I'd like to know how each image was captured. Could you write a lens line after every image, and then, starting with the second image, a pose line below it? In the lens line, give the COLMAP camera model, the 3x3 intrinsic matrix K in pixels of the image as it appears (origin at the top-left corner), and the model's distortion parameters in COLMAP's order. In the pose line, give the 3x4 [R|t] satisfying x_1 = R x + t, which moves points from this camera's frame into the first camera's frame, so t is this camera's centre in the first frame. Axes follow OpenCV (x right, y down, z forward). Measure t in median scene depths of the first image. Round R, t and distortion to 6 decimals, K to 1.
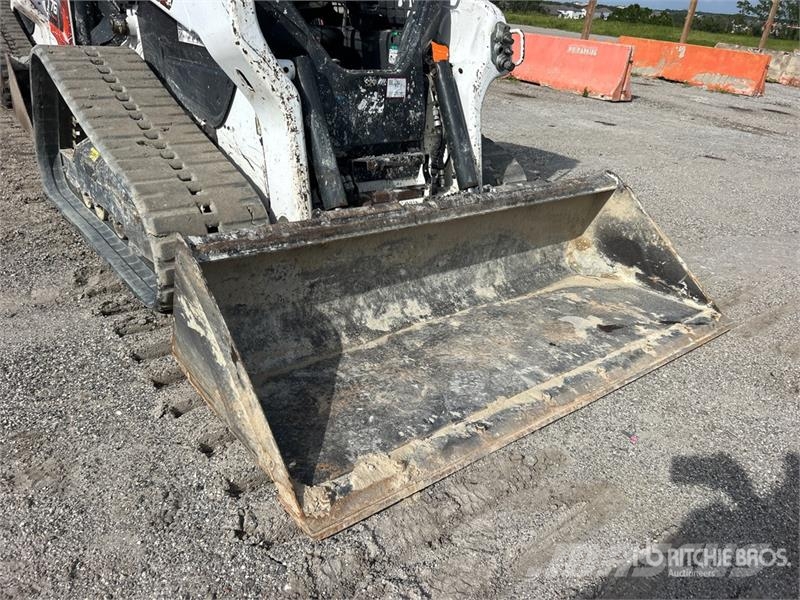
lens RADIAL K [[606.2, 0, 403.1], [0, 606.2, 305.3], [0, 0, 1]] dist [0.047868, -0.053069]
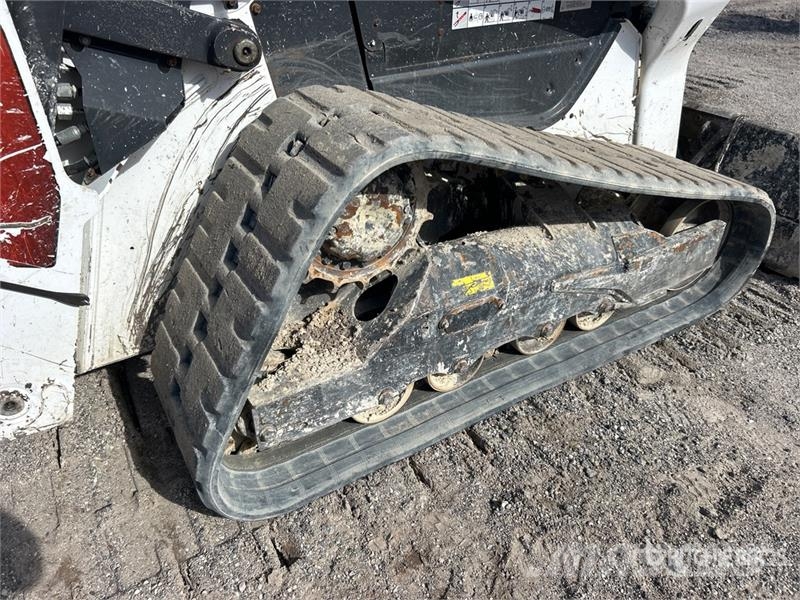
lens RADIAL K [[606.2, 0, 406.6], [0, 606.2, 305.8], [0, 0, 1]] dist [0.047868, -0.053069]
pose [[0.124508, -0.611974, 0.781016, -1.069067], [0.431802, 0.742113, 0.512655, -0.602581], [-0.893334, 0.273415, 0.356650, 0.986945]]
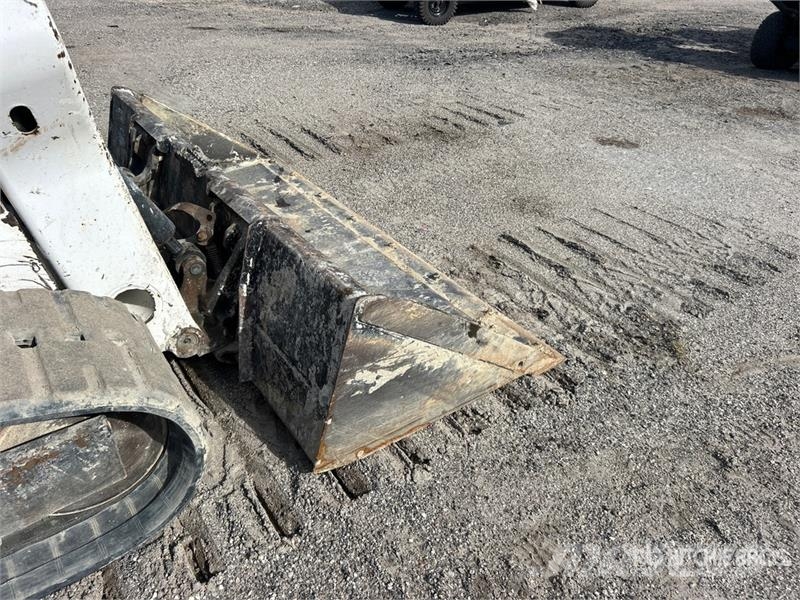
lens RADIAL K [[606.2, 0, 406.1], [0, 606.2, 296.3], [0, 0, 1]] dist [0.047868, -0.053069]
pose [[0.059800, -0.605701, 0.793442, -0.656339], [0.414856, 0.738048, 0.532146, -0.341743], [-0.907920, 0.297342, 0.295414, 0.482680]]
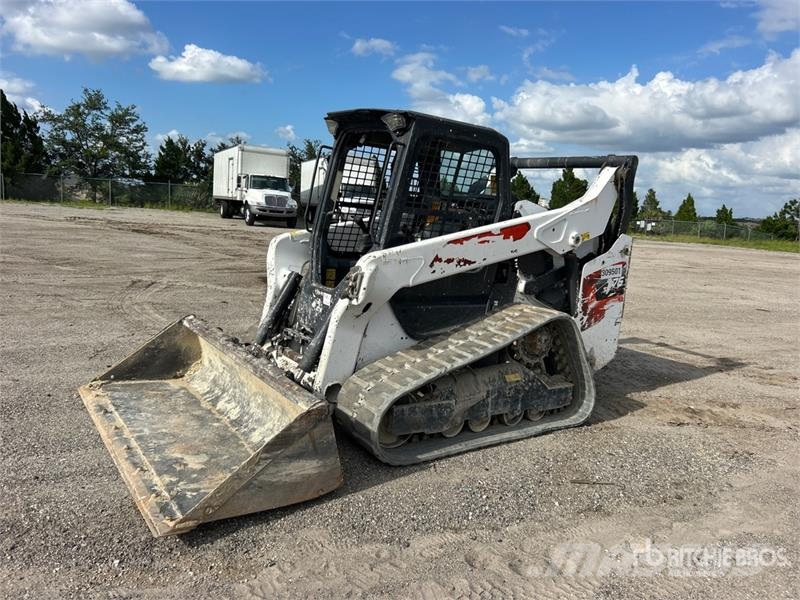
lens RADIAL K [[606.2, 0, 406.5], [0, 606.2, 291.8], [0, 0, 1]] dist [0.047868, -0.053069]
pose [[-0.045249, 0.060327, -0.997152, 1.531554], [-0.515005, 0.853897, 0.075031, -0.601207], [0.855992, 0.516933, -0.007569, 1.193529]]
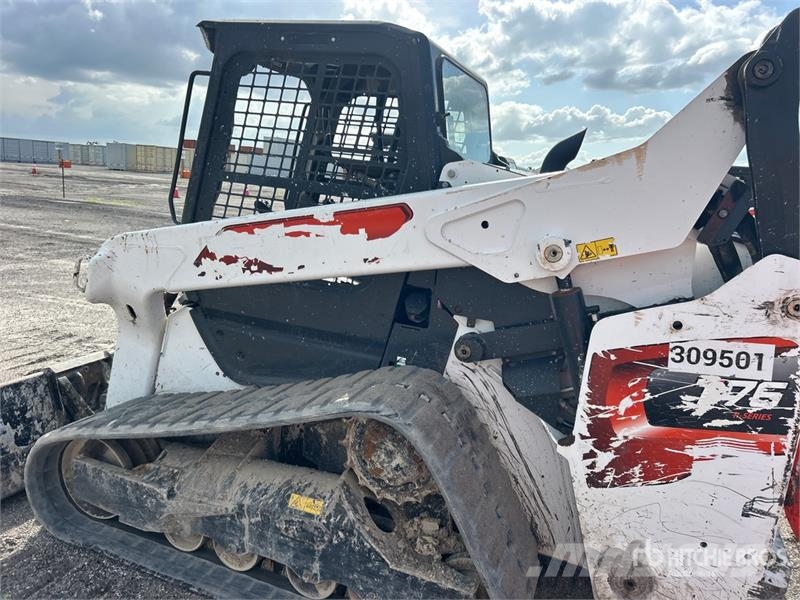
lens RADIAL K [[606.2, 0, 407.6], [0, 606.2, 294.5], [0, 0, 1]] dist [0.047868, -0.053069]
pose [[-0.854402, -0.051768, -0.517028, 0.265144], [-0.353488, 0.787204, 0.505328, -1.107453], [0.380847, 0.614516, -0.690887, 1.973623]]
